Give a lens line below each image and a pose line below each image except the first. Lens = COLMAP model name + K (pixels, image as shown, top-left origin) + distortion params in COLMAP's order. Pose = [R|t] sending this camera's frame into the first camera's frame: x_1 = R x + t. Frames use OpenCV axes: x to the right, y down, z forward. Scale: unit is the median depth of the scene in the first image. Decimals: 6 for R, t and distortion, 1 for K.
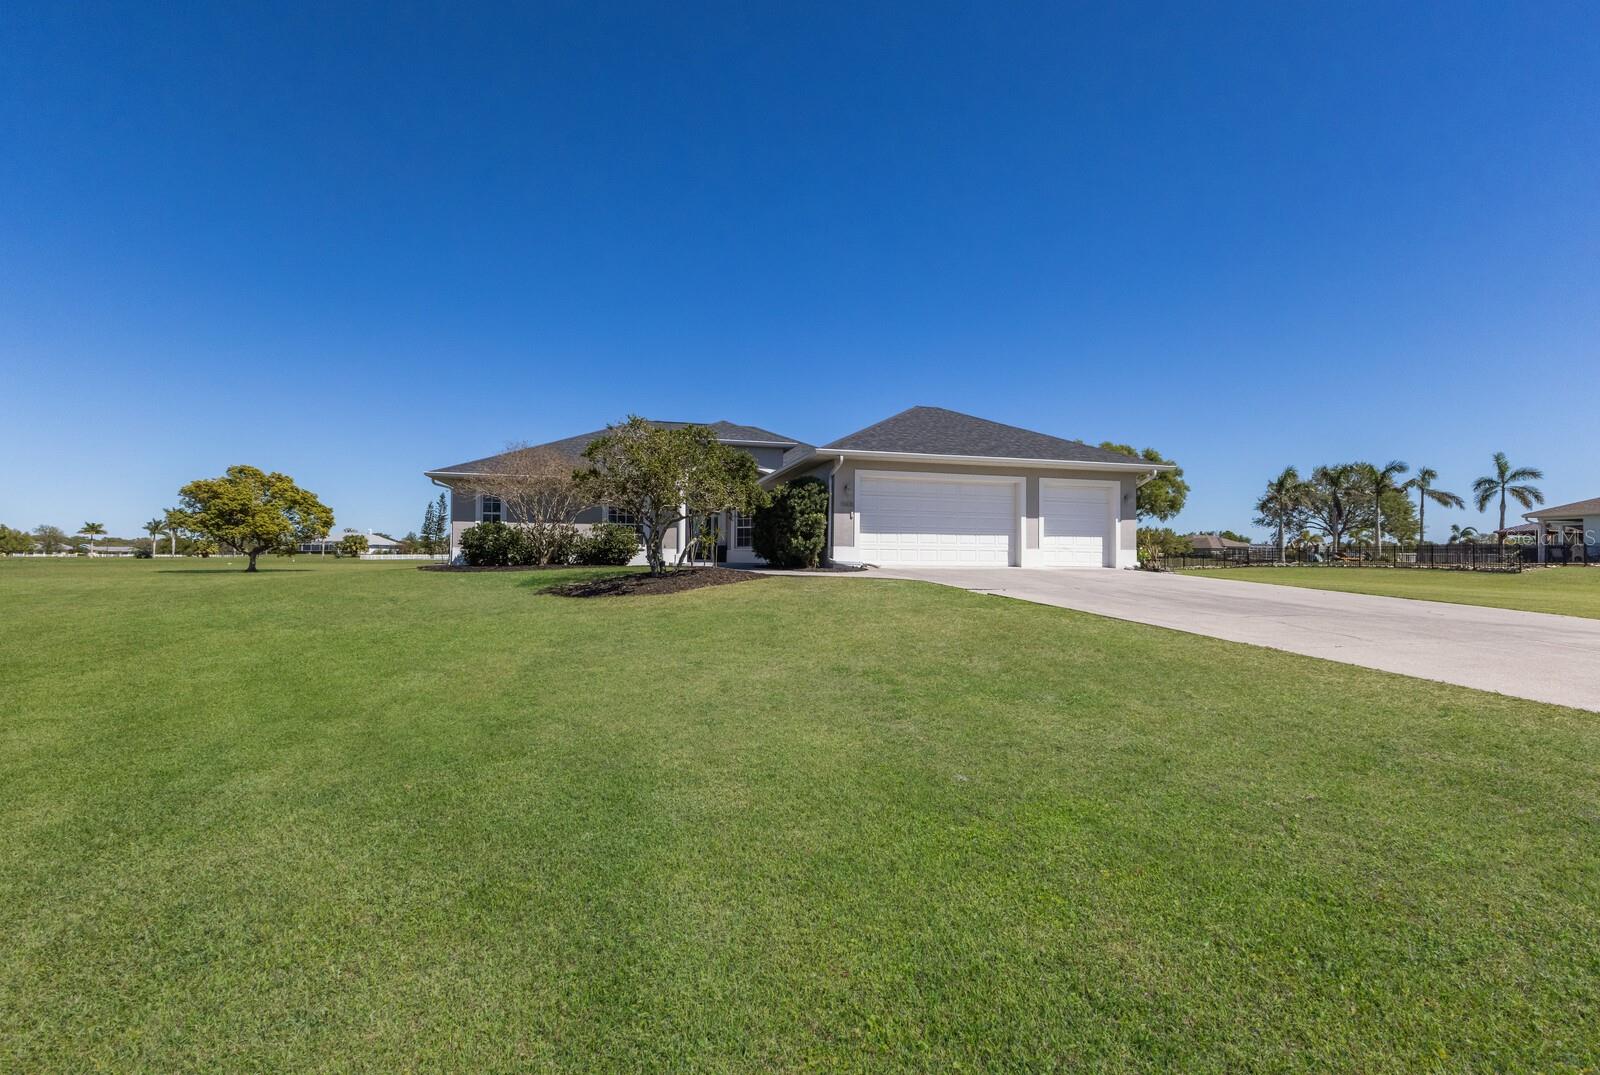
lens RADIAL K [[674.7, 0, 814.5], [0, 674.7, 543.6], [0, 0, 1]] dist [0.014748, -0.001385]
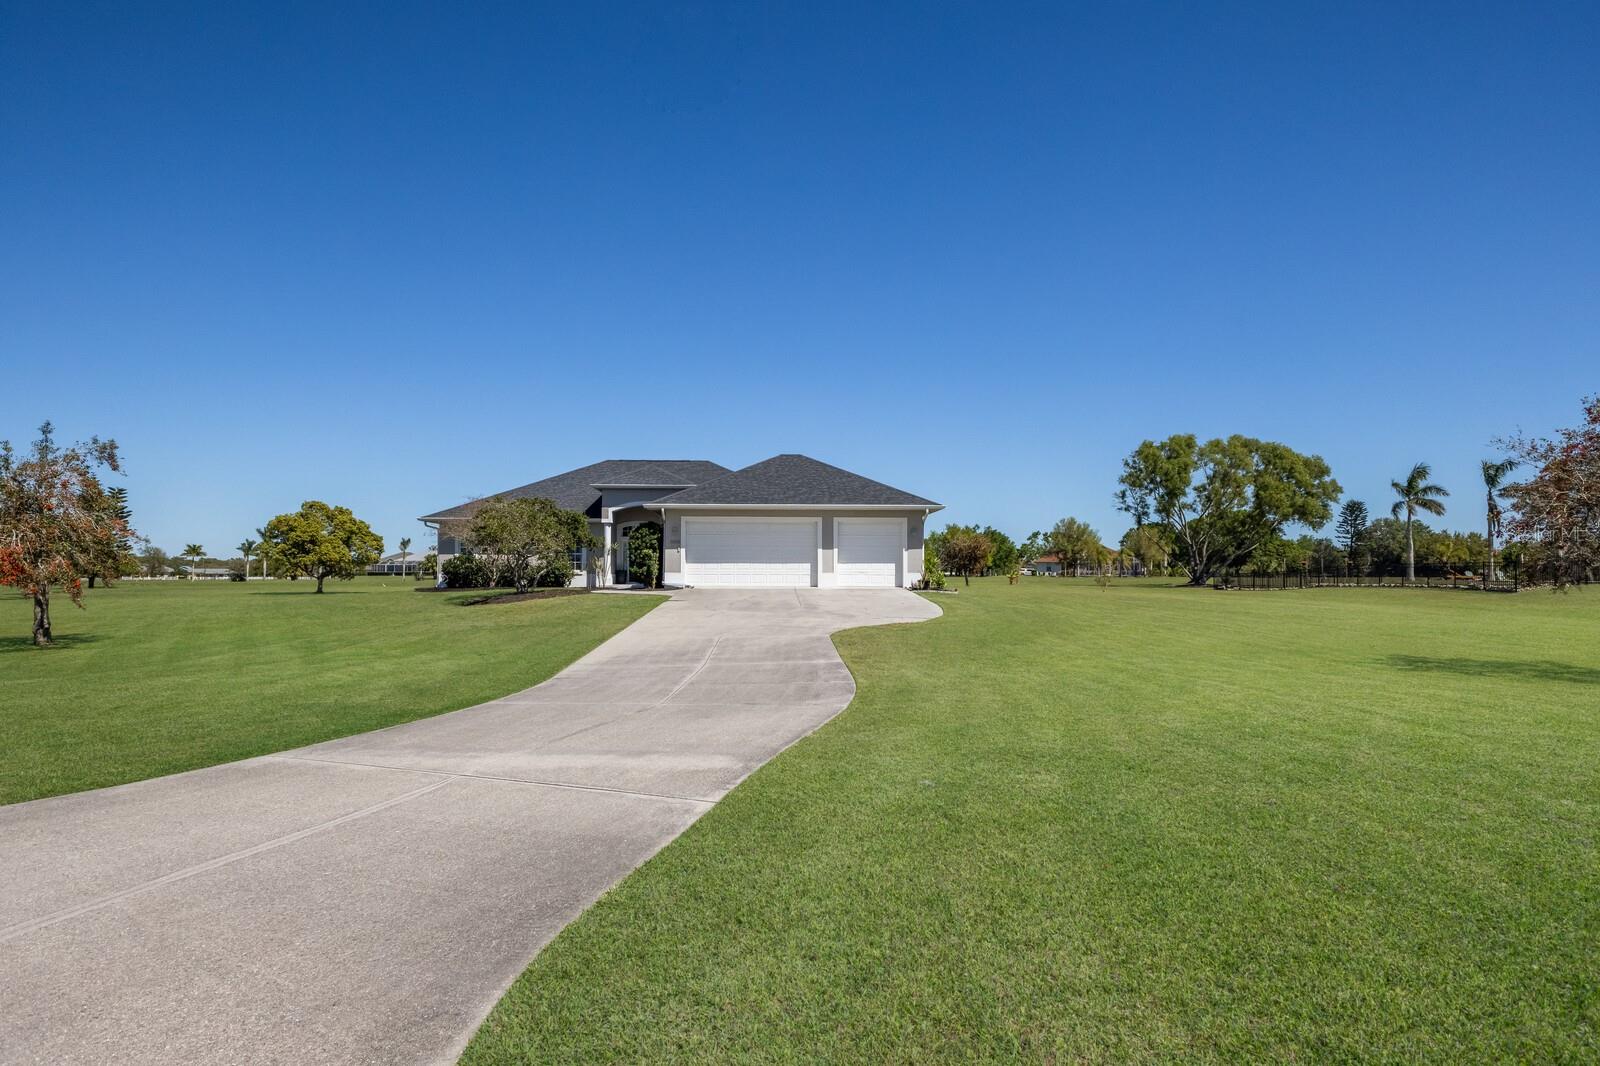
lens RADIAL K [[938.9, 0, 834.3], [0, 938.9, 540.8], [0, 0, 1]] dist [0.010065, -0.003870]
pose [[0.977737, -0.013019, -0.209431, 0.564618], [0.009376, 0.999787, -0.018378, -0.016625], [0.209626, 0.016006, 0.977651, -0.587718]]
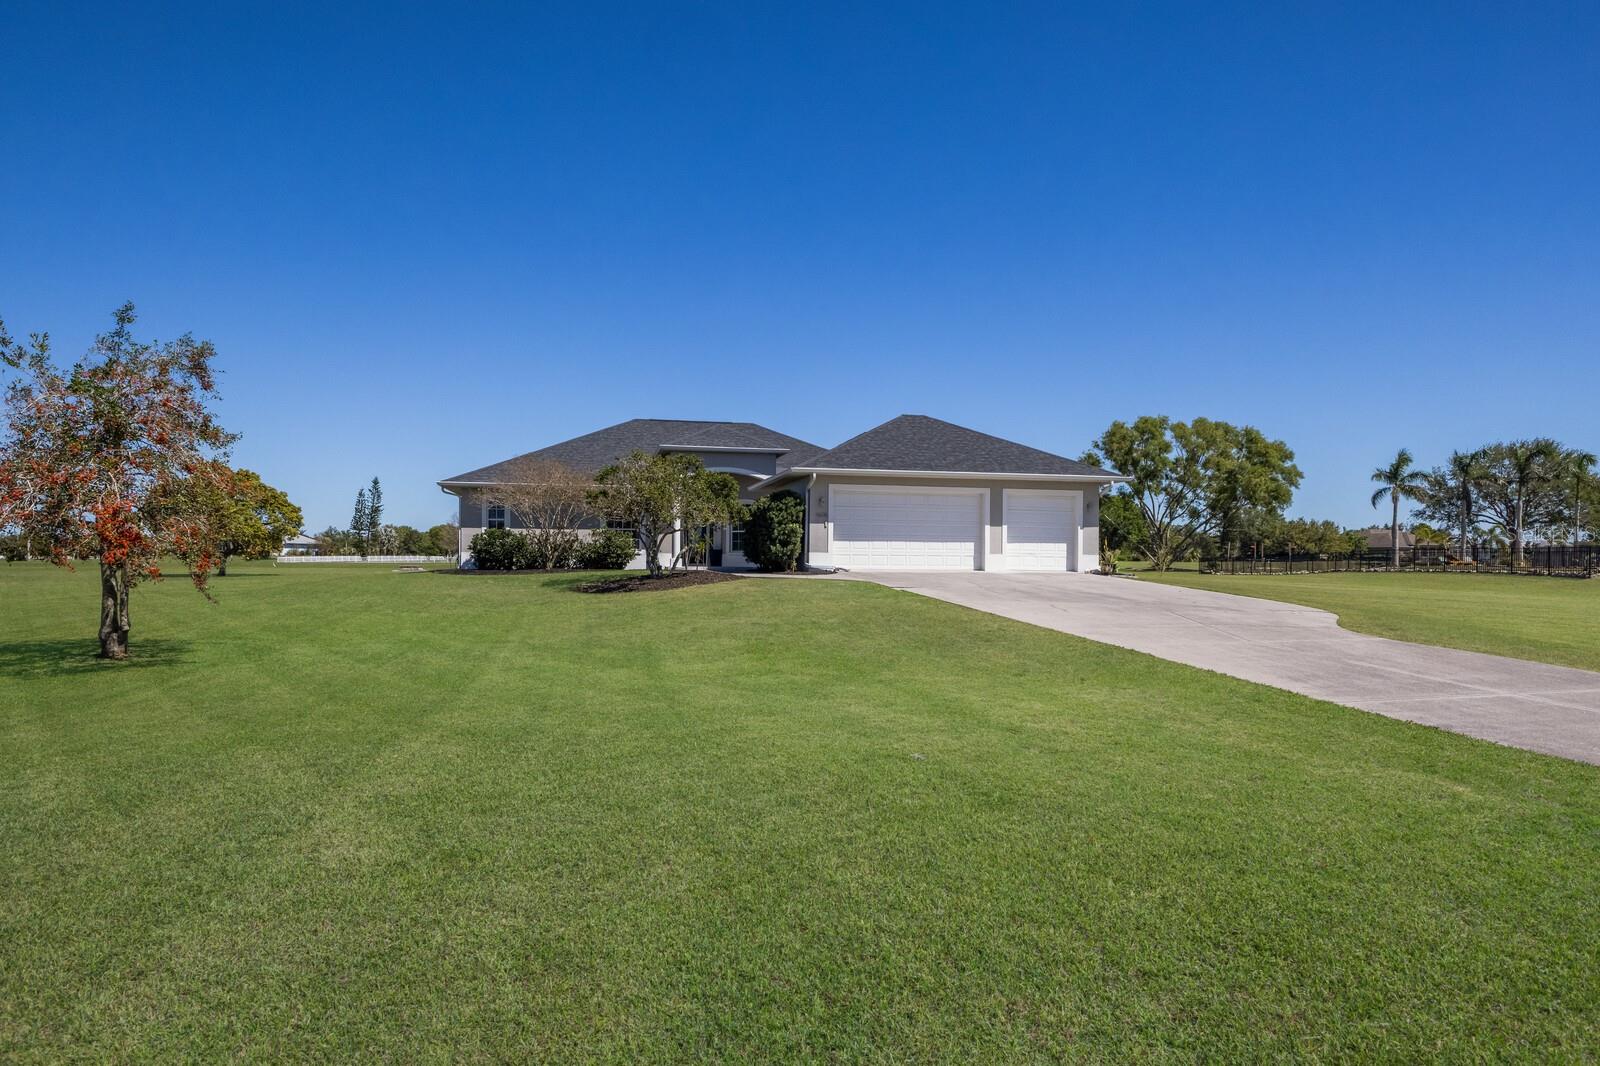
lens RADIAL K [[938.9, 0, 824.2], [0, 938.9, 563.7], [0, 0, 1]] dist [0.010065, -0.003870]
pose [[0.999114, 0.000408, -0.042076, 0.087704], [0.000642, 0.999689, 0.024944, -0.012029], [0.042073, -0.024949, 0.998803, -0.417915]]
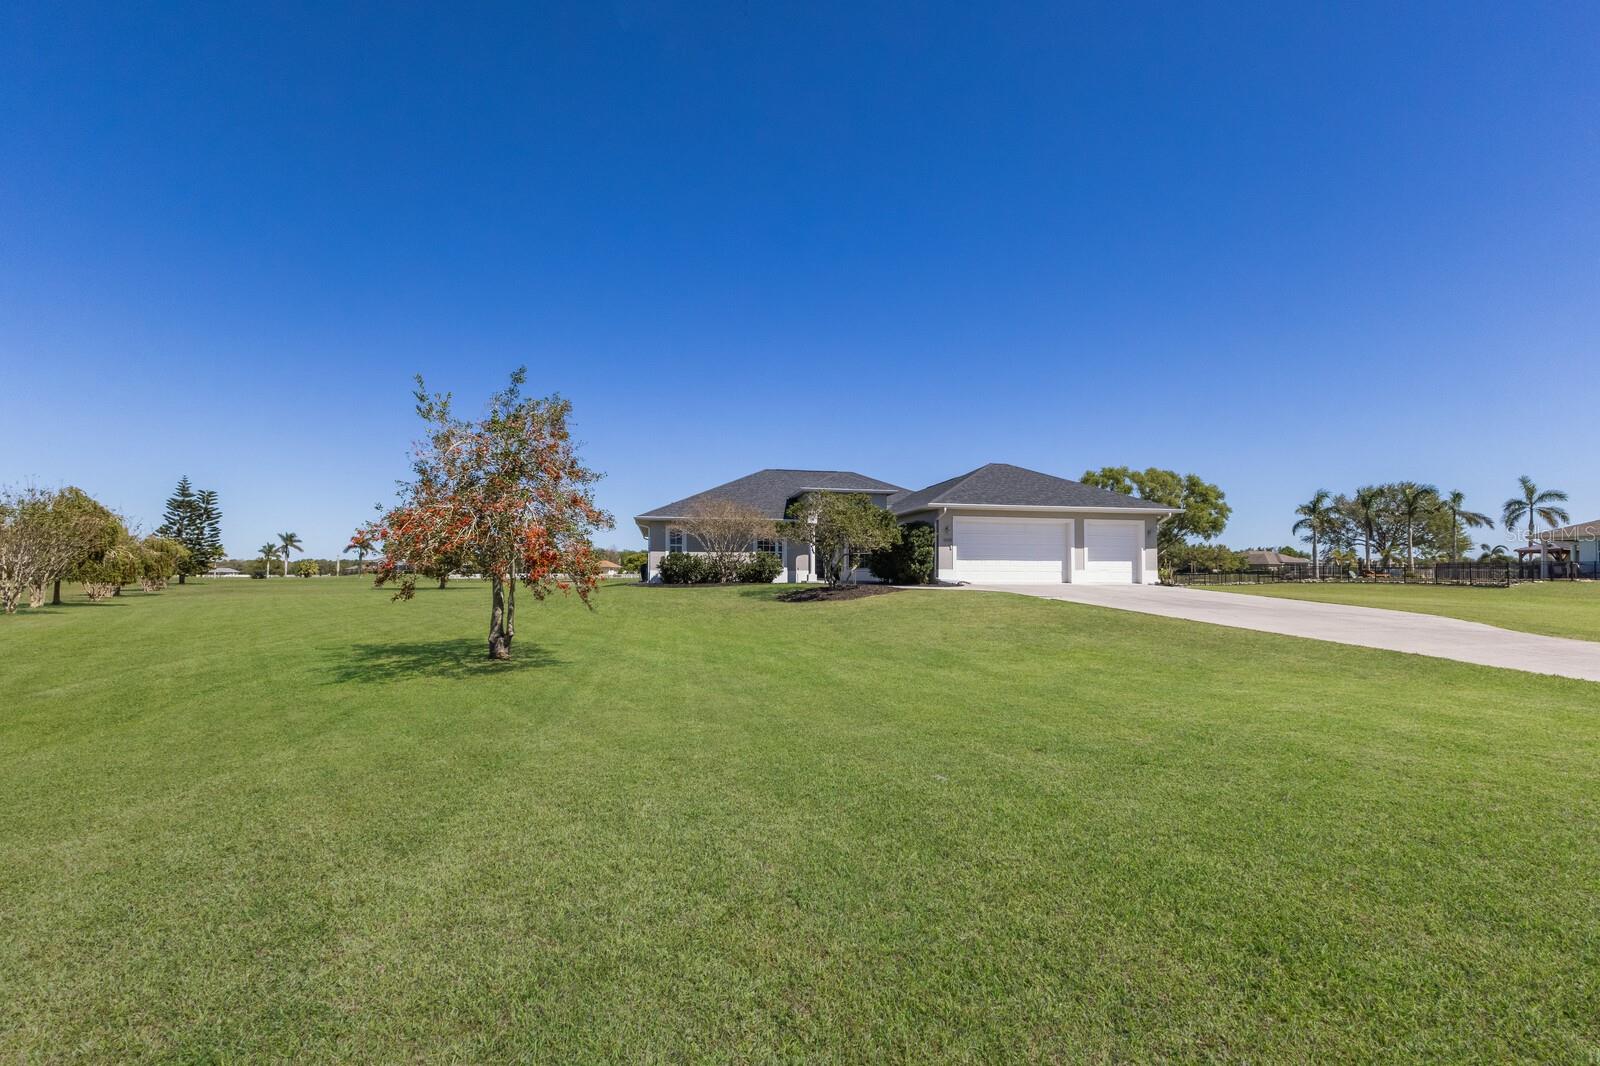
lens RADIAL K [[683.4, 0, 816.1], [0, 683.4, 552.5], [0, 0, 1]] dist [0.018346, -0.002465]
pose [[0.998192, -0.005648, -0.059840, -0.107517], [0.004915, 0.999911, -0.012390, -0.011014], [0.059905, 0.012074, 0.998131, -0.353924]]
